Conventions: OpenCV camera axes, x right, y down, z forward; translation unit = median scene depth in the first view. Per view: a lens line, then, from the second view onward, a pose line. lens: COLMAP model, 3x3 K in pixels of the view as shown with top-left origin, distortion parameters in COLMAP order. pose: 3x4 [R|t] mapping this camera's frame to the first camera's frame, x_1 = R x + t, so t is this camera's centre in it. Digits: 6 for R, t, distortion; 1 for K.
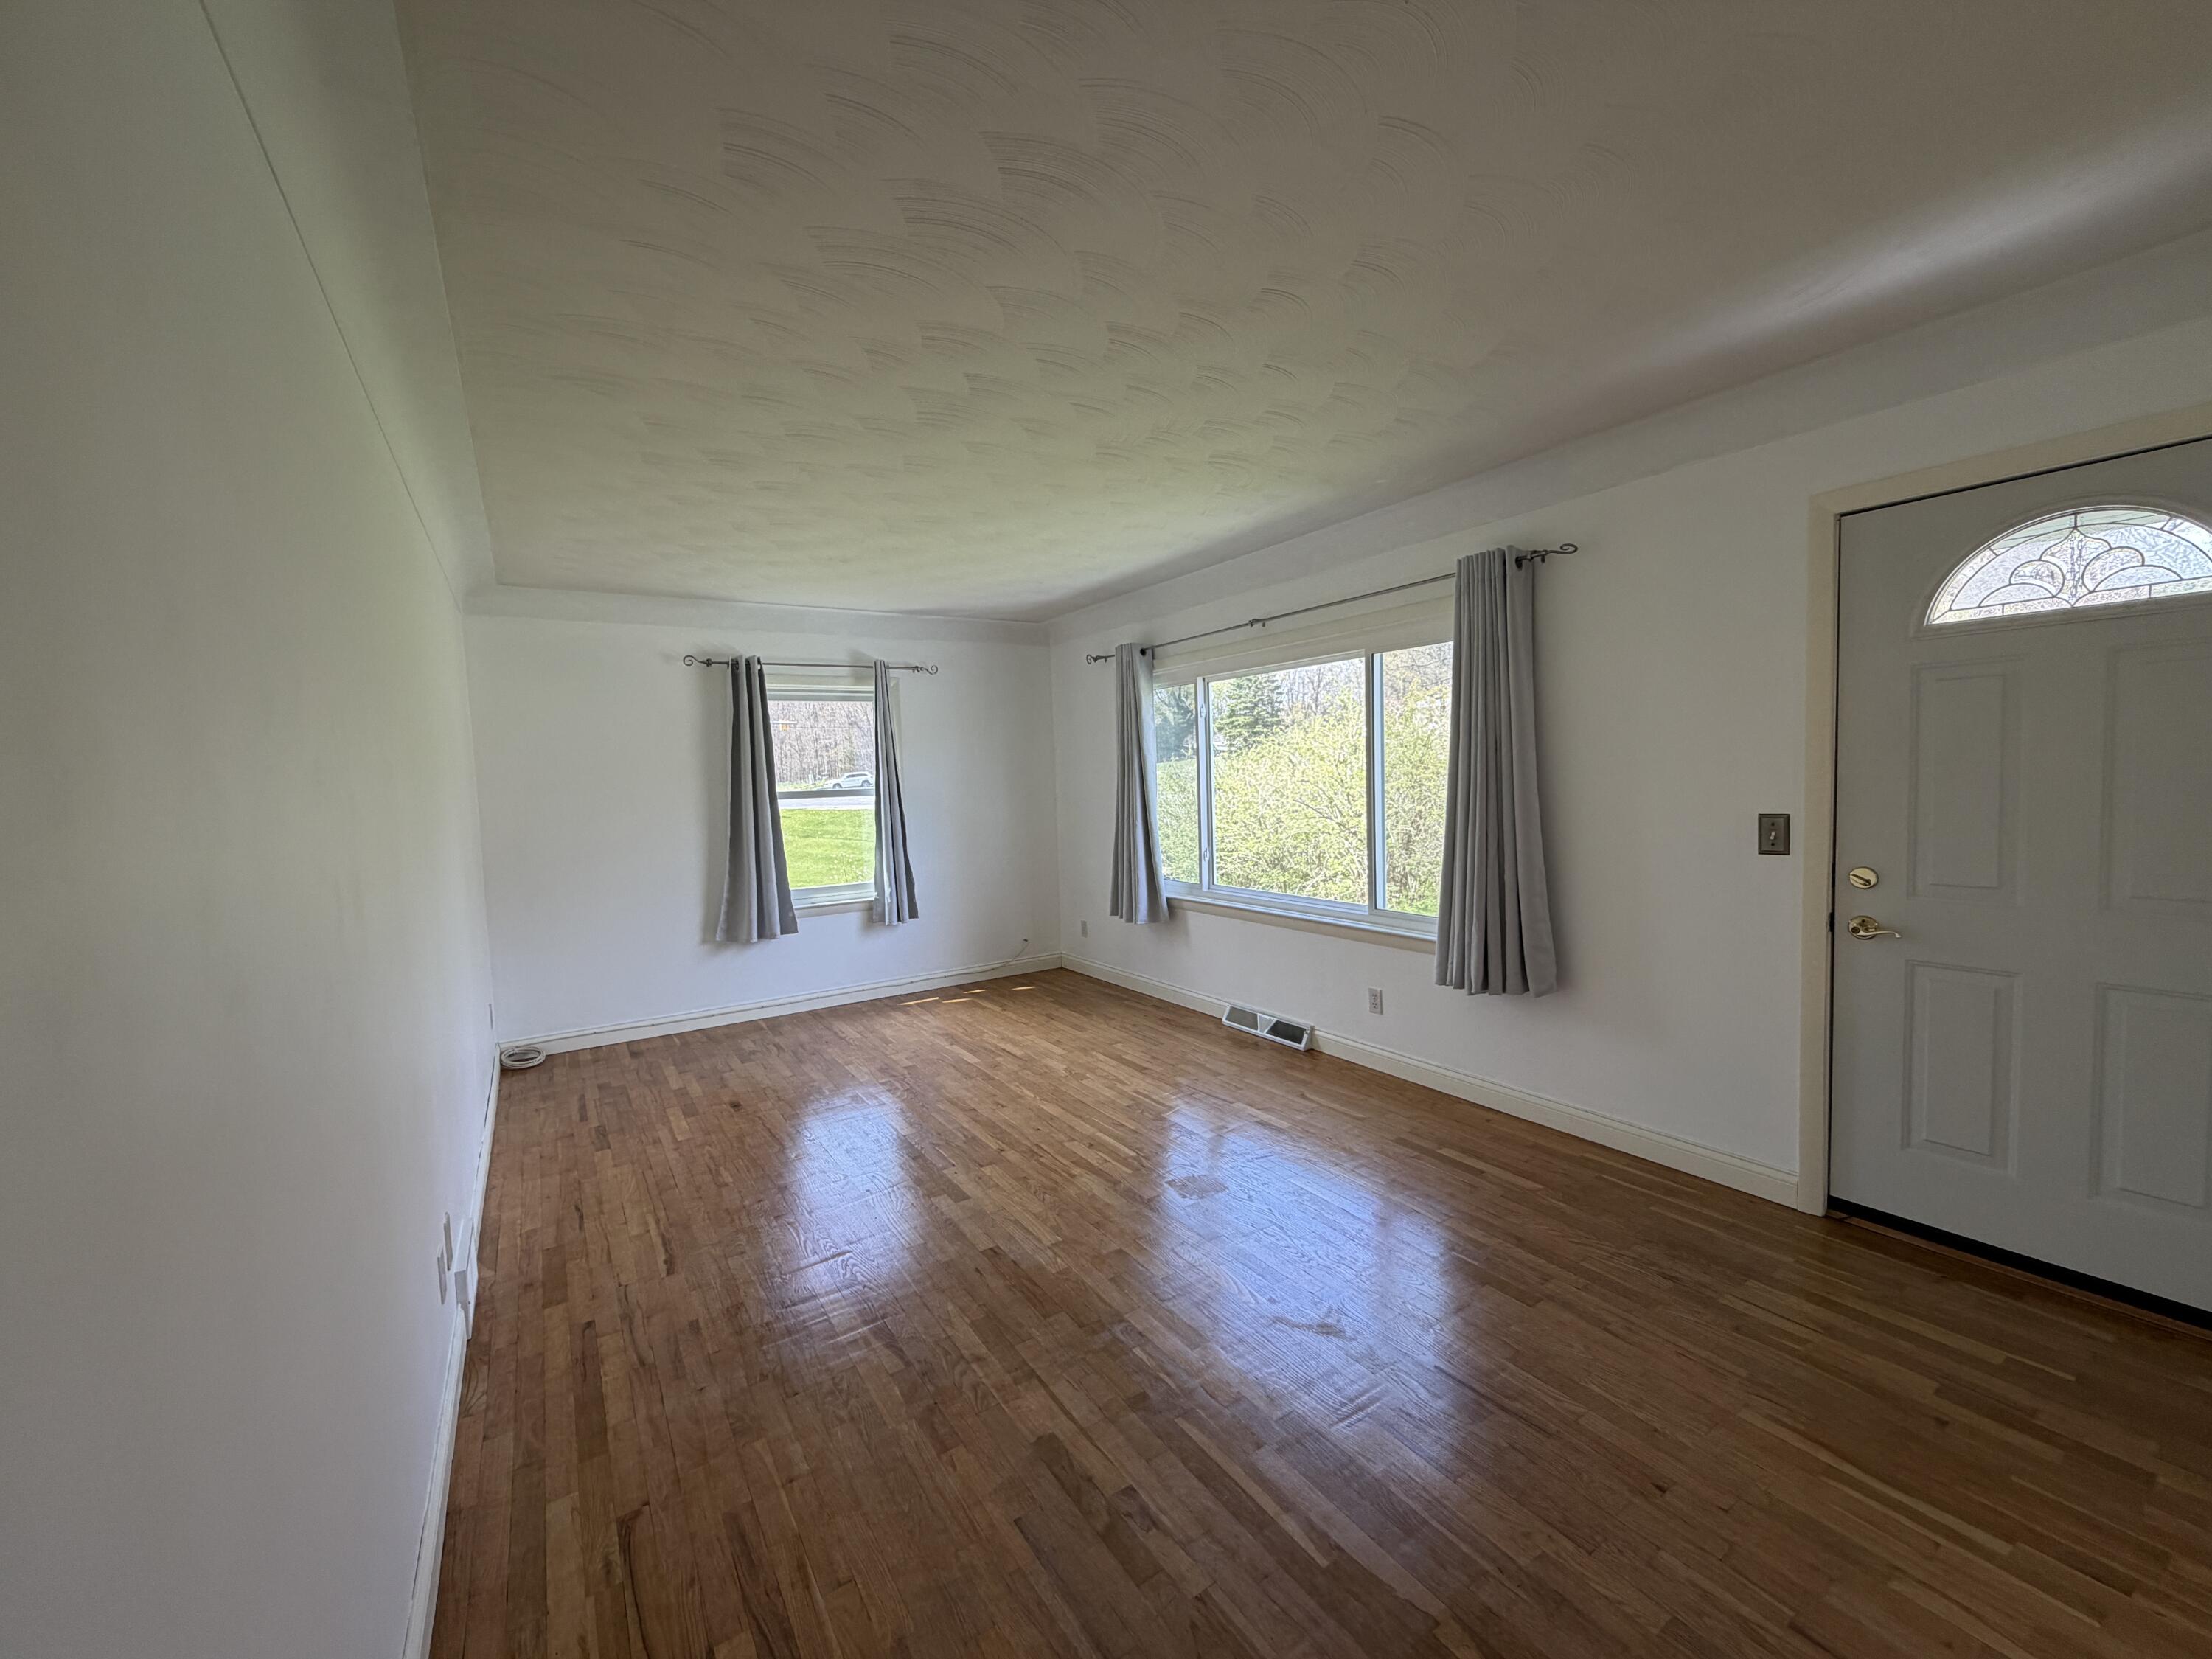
lens RADIAL K [[881.1, 0, 1102.9], [0, 881.1, 829.5], [0, 0, 1]] dist [-0.000516, -0.000194]
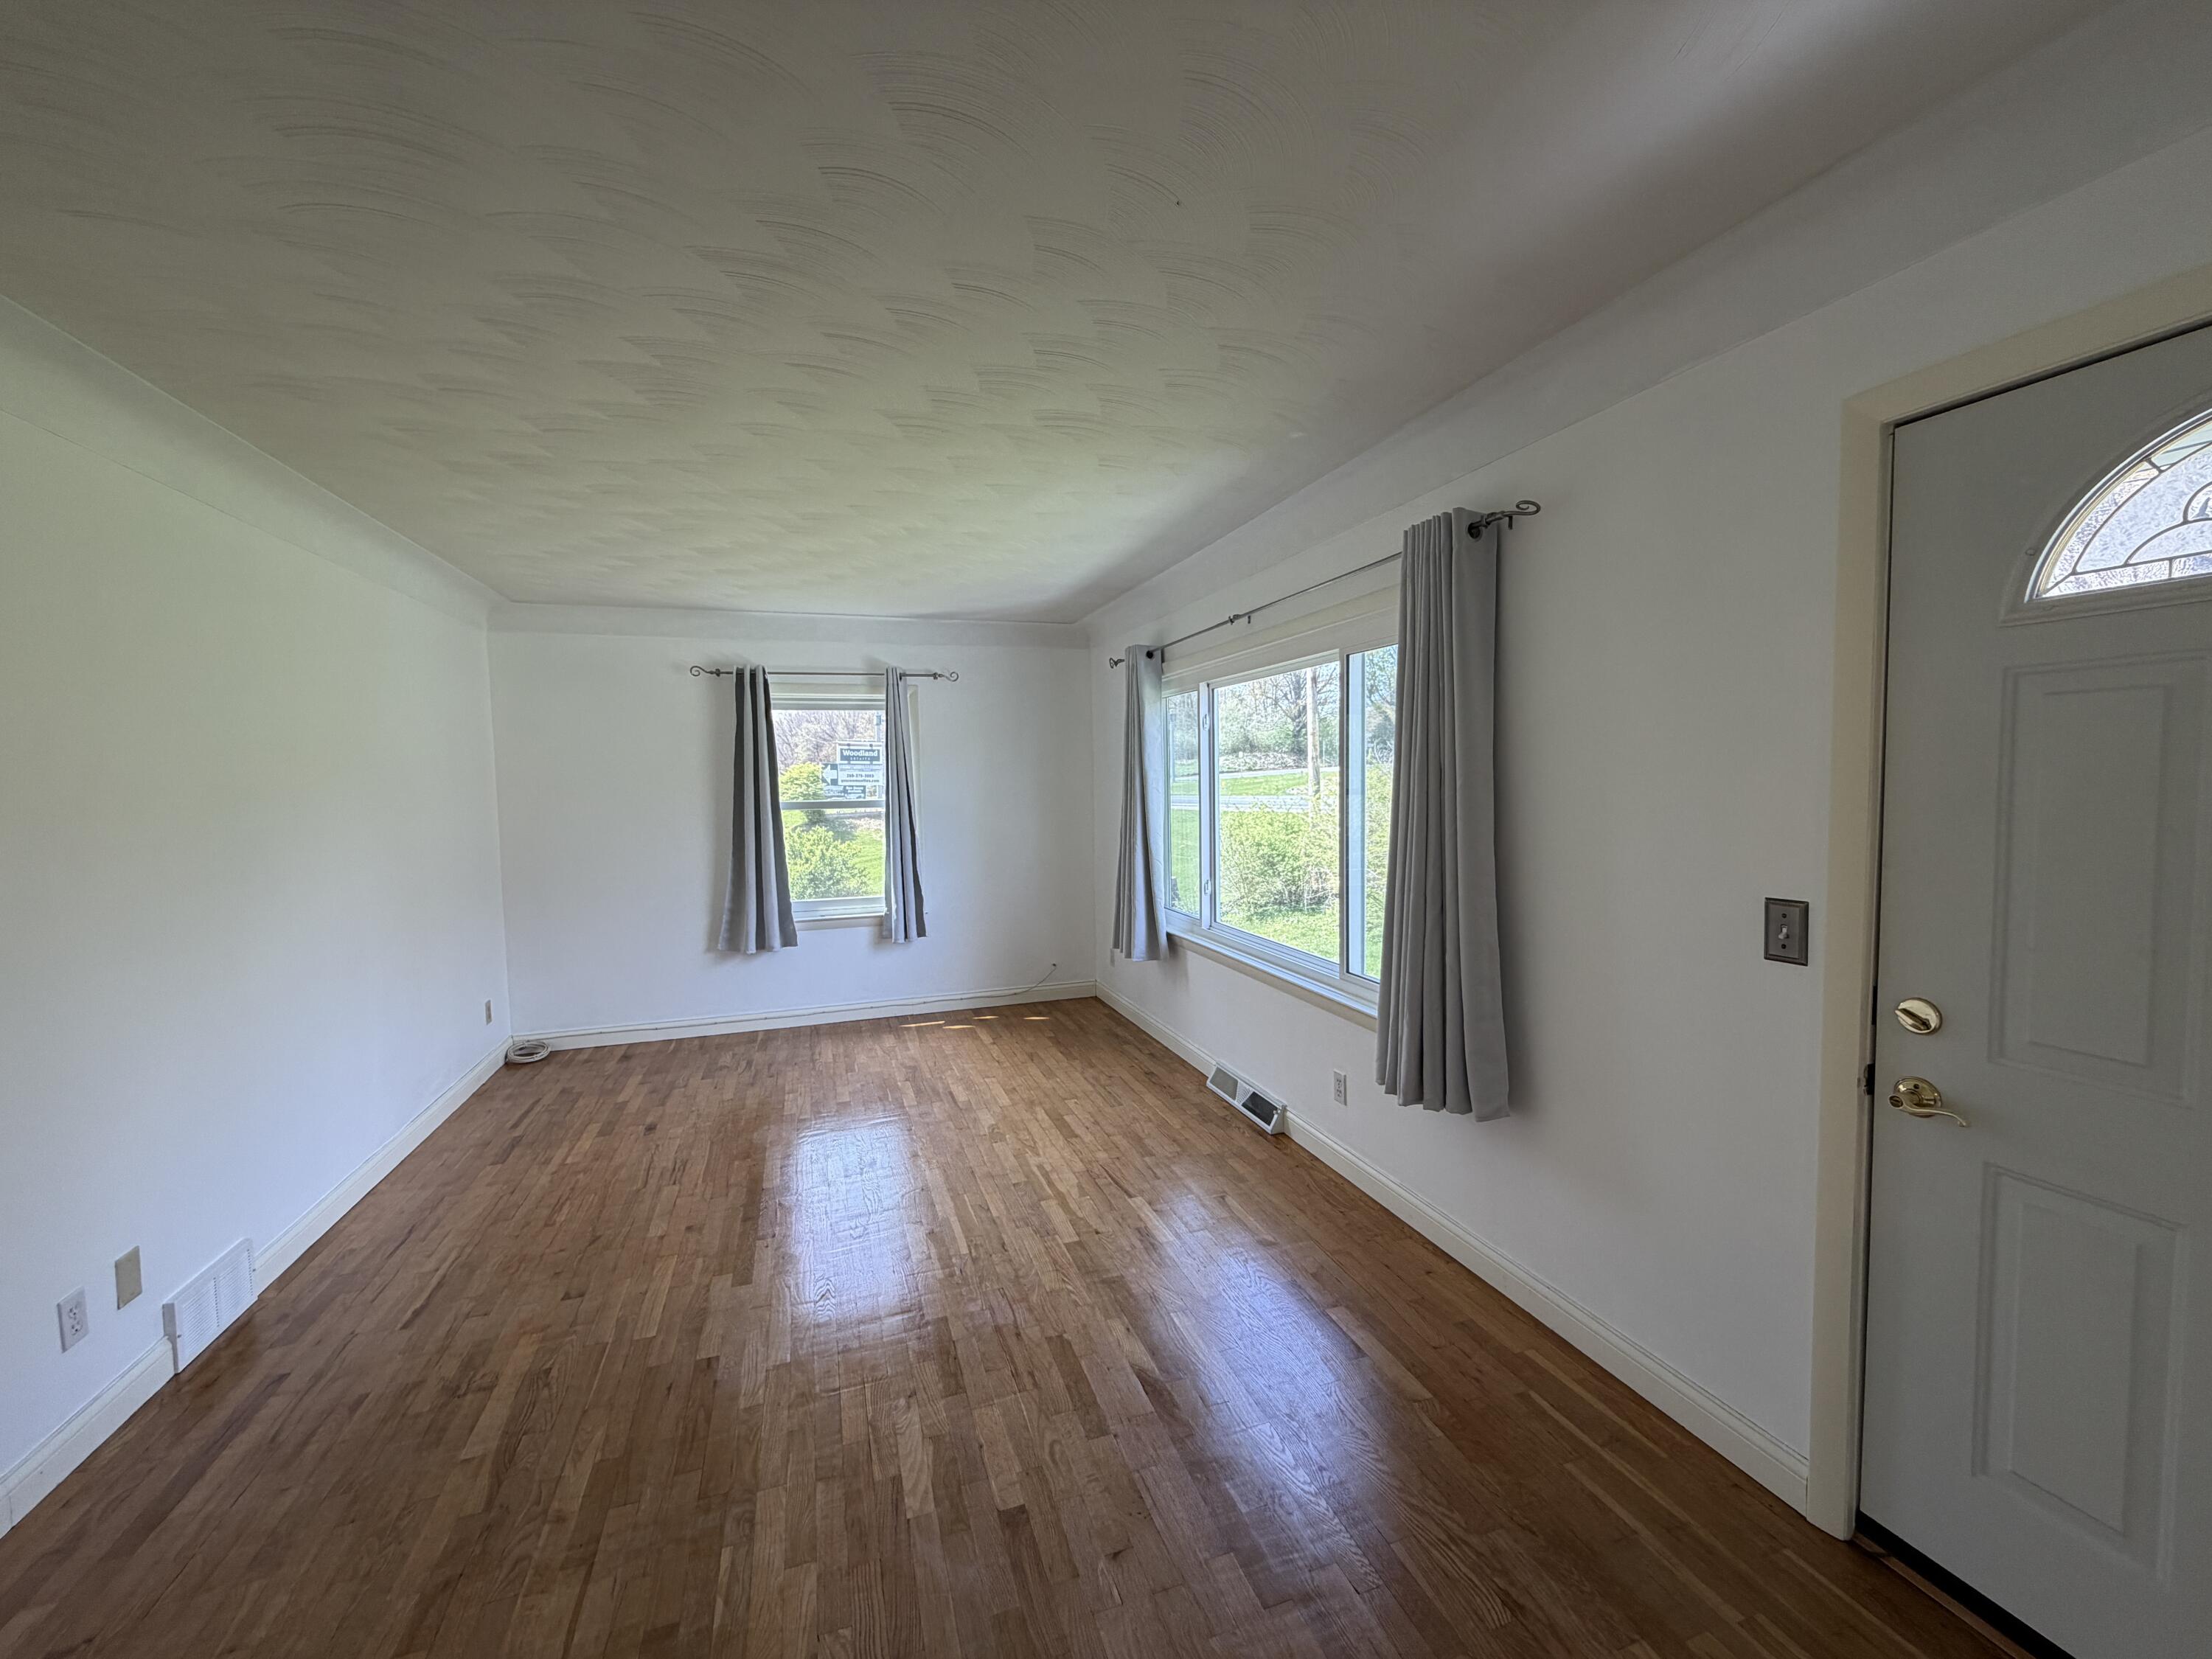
lens RADIAL K [[881.1, 0, 1102.9], [0, 881.1, 829.5], [0, 0, 1]] dist [-0.000516, -0.000194]
pose [[0.969558, 0.031547, -0.242821, 0.250417], [-0.031104, 0.999500, 0.005658, -0.033187], [0.242878, 0.002067, 0.970055, 0.146701]]
